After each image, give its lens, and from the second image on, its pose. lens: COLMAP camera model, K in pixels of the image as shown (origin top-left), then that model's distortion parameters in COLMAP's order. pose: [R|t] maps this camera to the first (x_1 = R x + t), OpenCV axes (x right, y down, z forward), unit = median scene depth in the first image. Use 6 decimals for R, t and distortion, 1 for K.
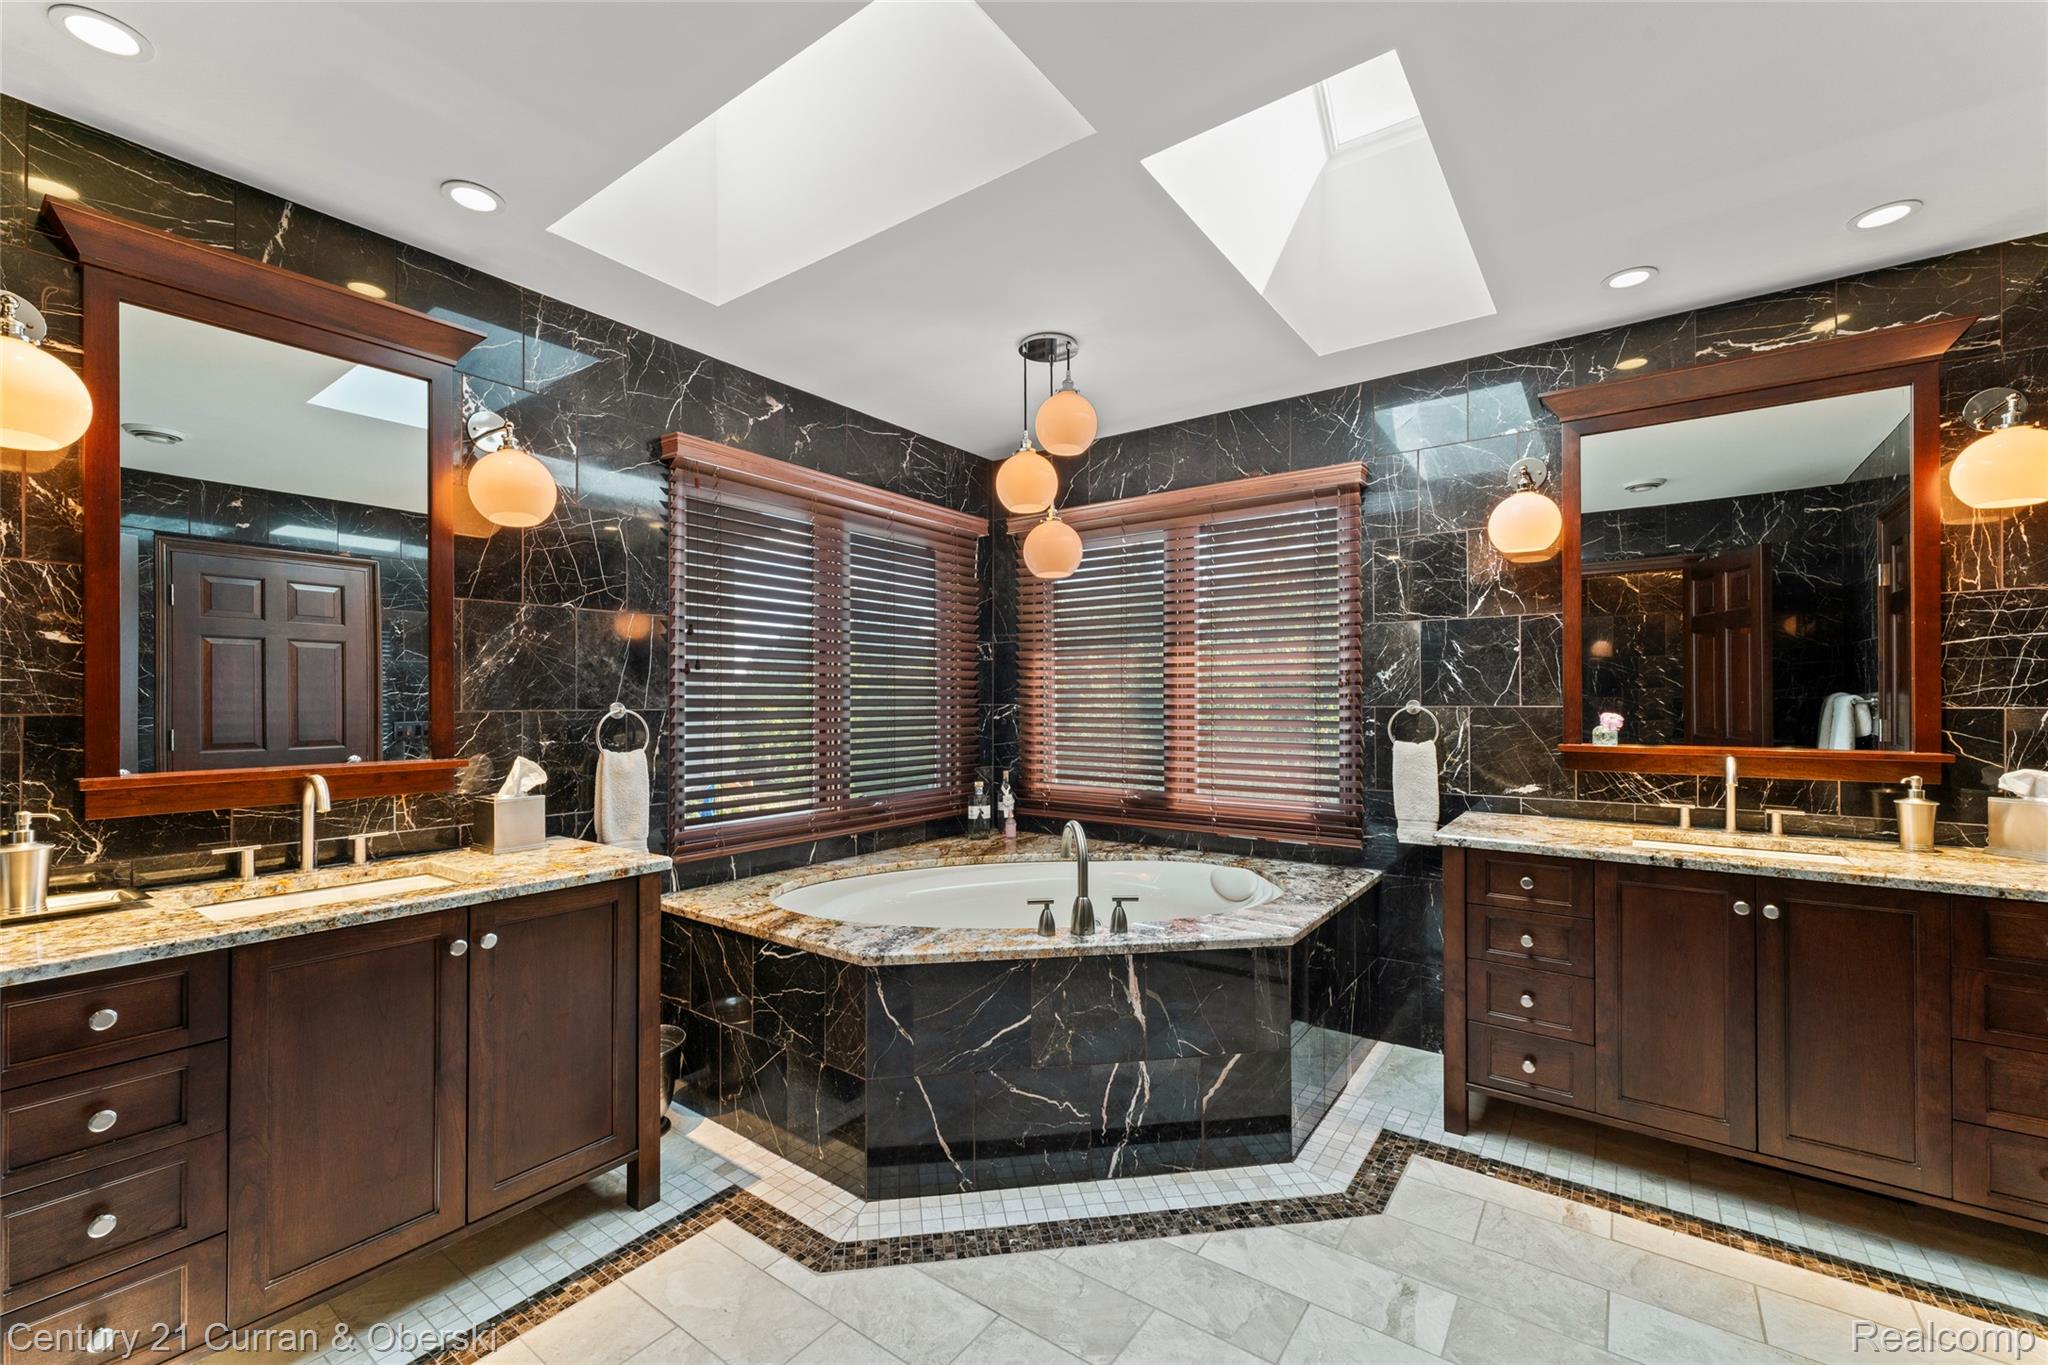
lens RADIAL K [[830.0, 0, 1025.6], [0, 830.0, 692.1], [0, 0, 1]] dist [0.003476, -0.000411]
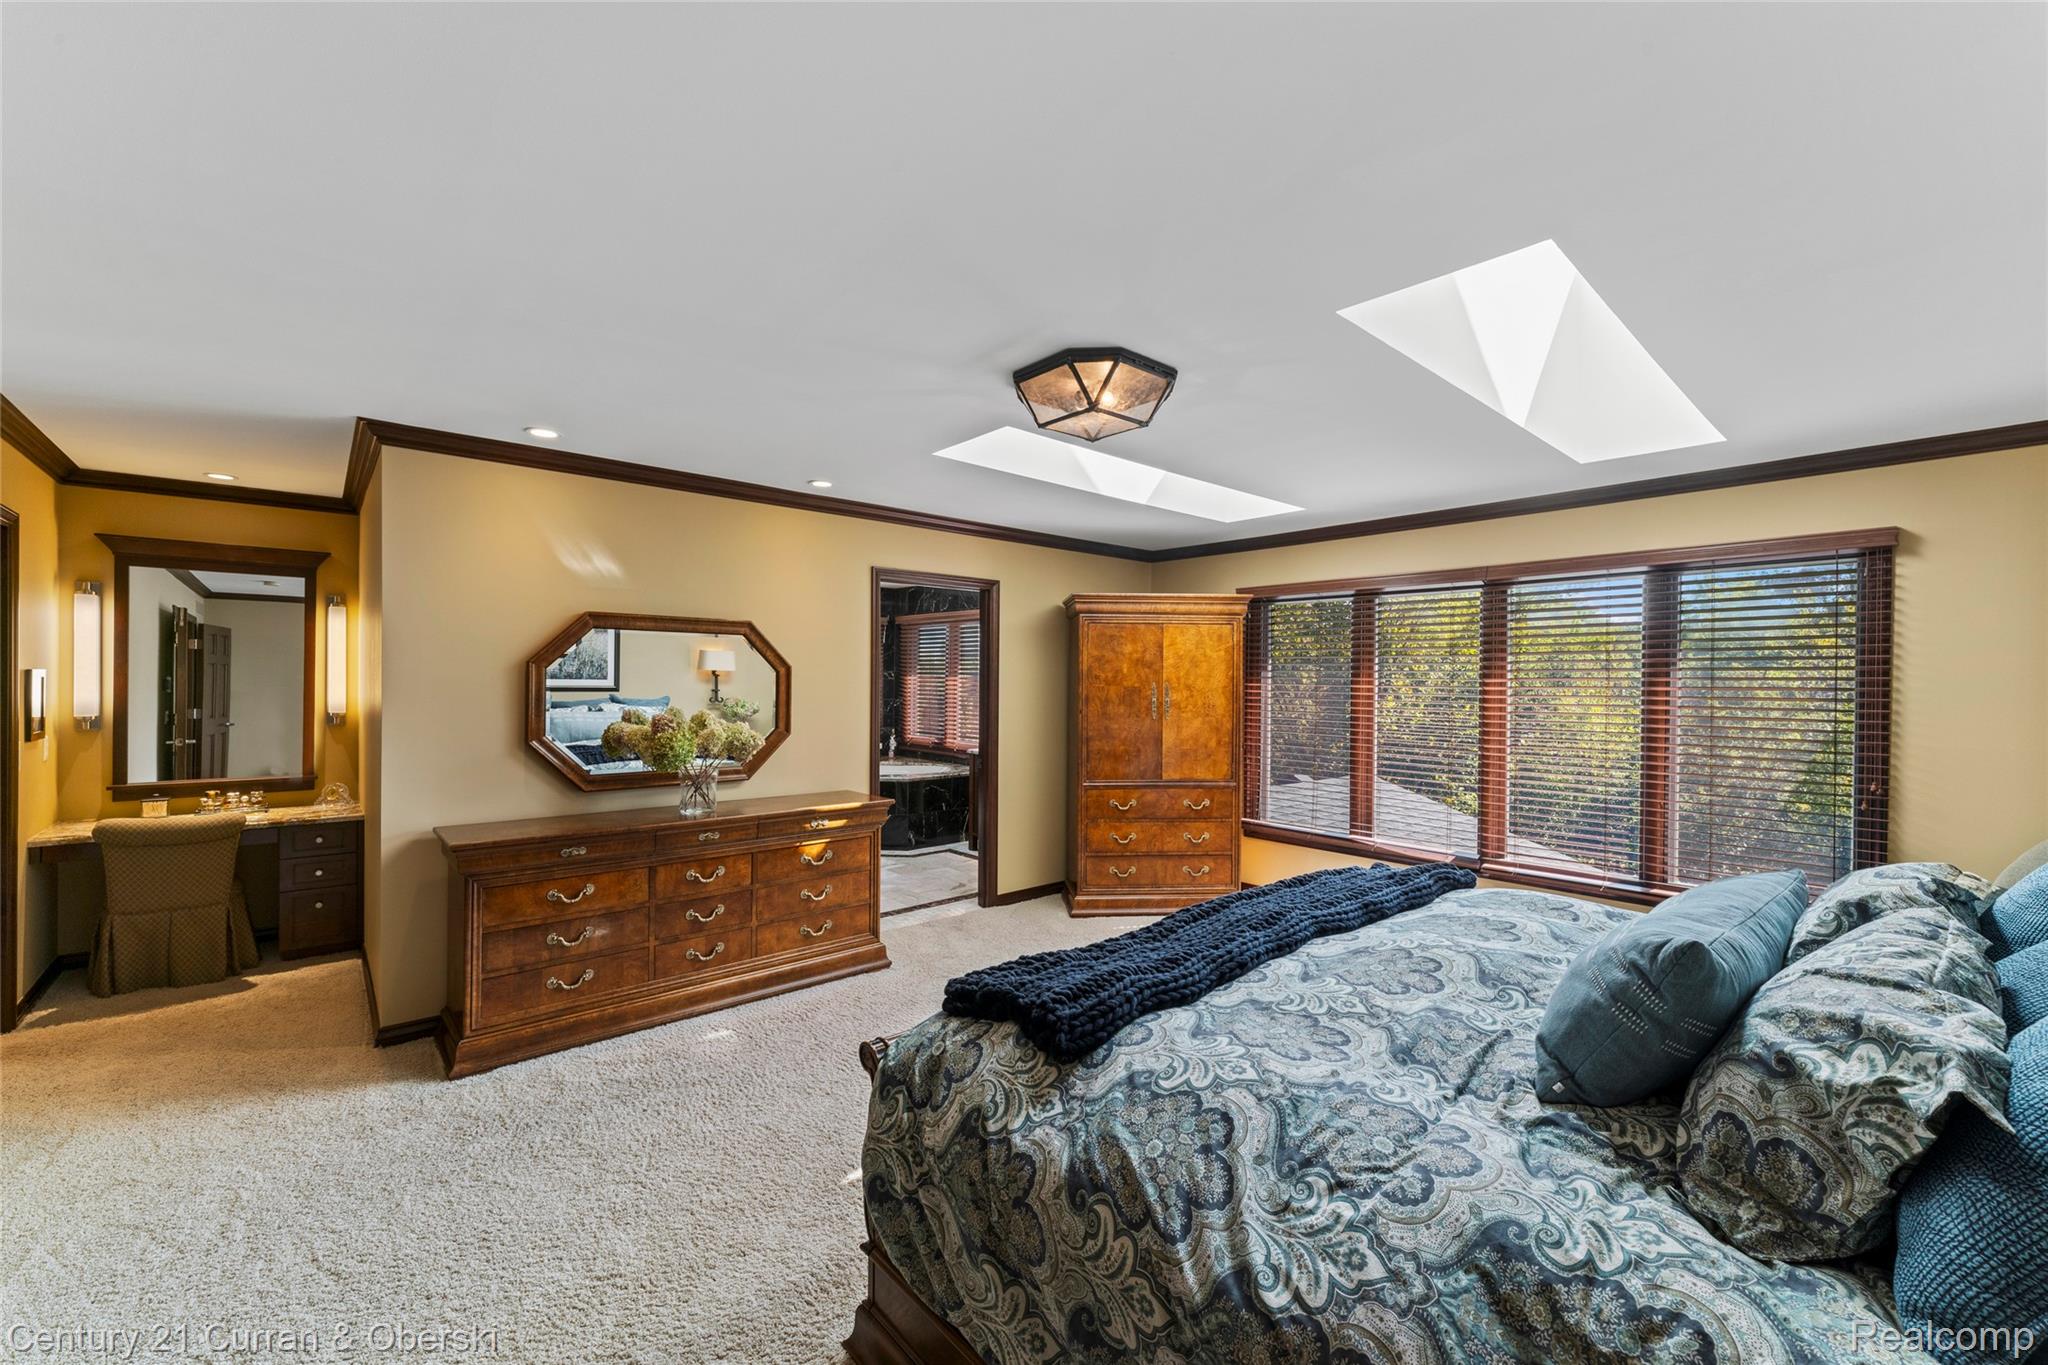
lens RADIAL K [[830.0, 0, 1029.4], [0, 830.0, 681.4], [0, 0, 1]] dist [0.003476, -0.000411]
pose [[0.975582, 0.015907, -0.219060, 1.144119], [-0.013384, 0.999826, 0.012995, -0.091716], [0.219228, -0.009746, 0.975625, -1.506150]]
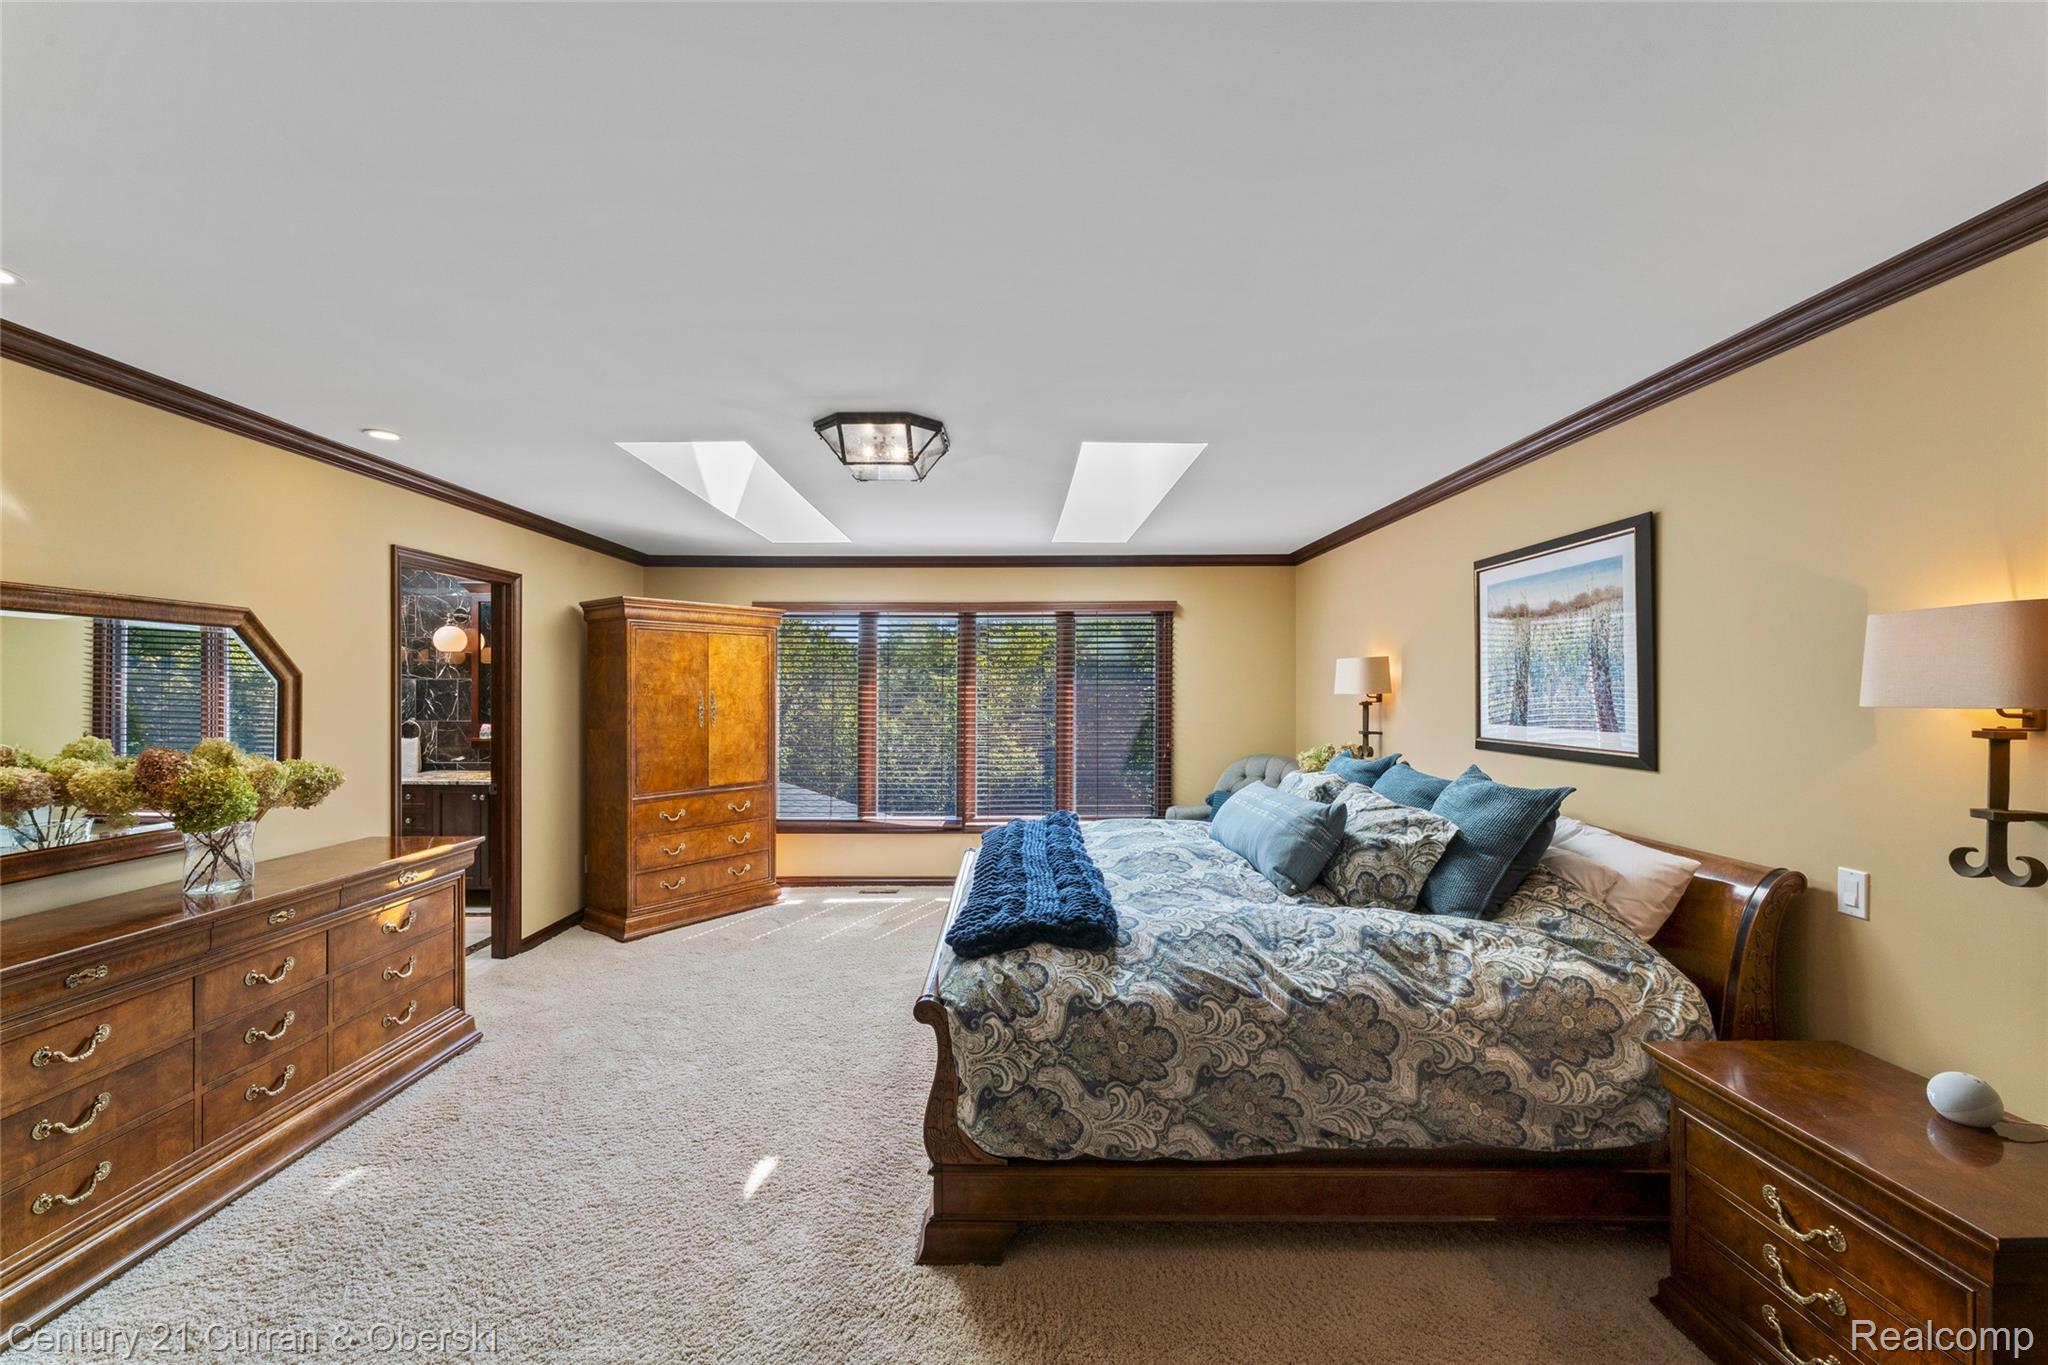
lens RADIAL K [[830.0, 0, 1022.0], [0, 830.0, 688.3], [0, 0, 1]] dist [0.003476, -0.000411]
pose [[0.801735, 0.008364, 0.597621, 0.460141], [-0.012213, 0.999923, 0.002391, -0.087932], [-0.597554, -0.009216, 0.801776, -1.568013]]
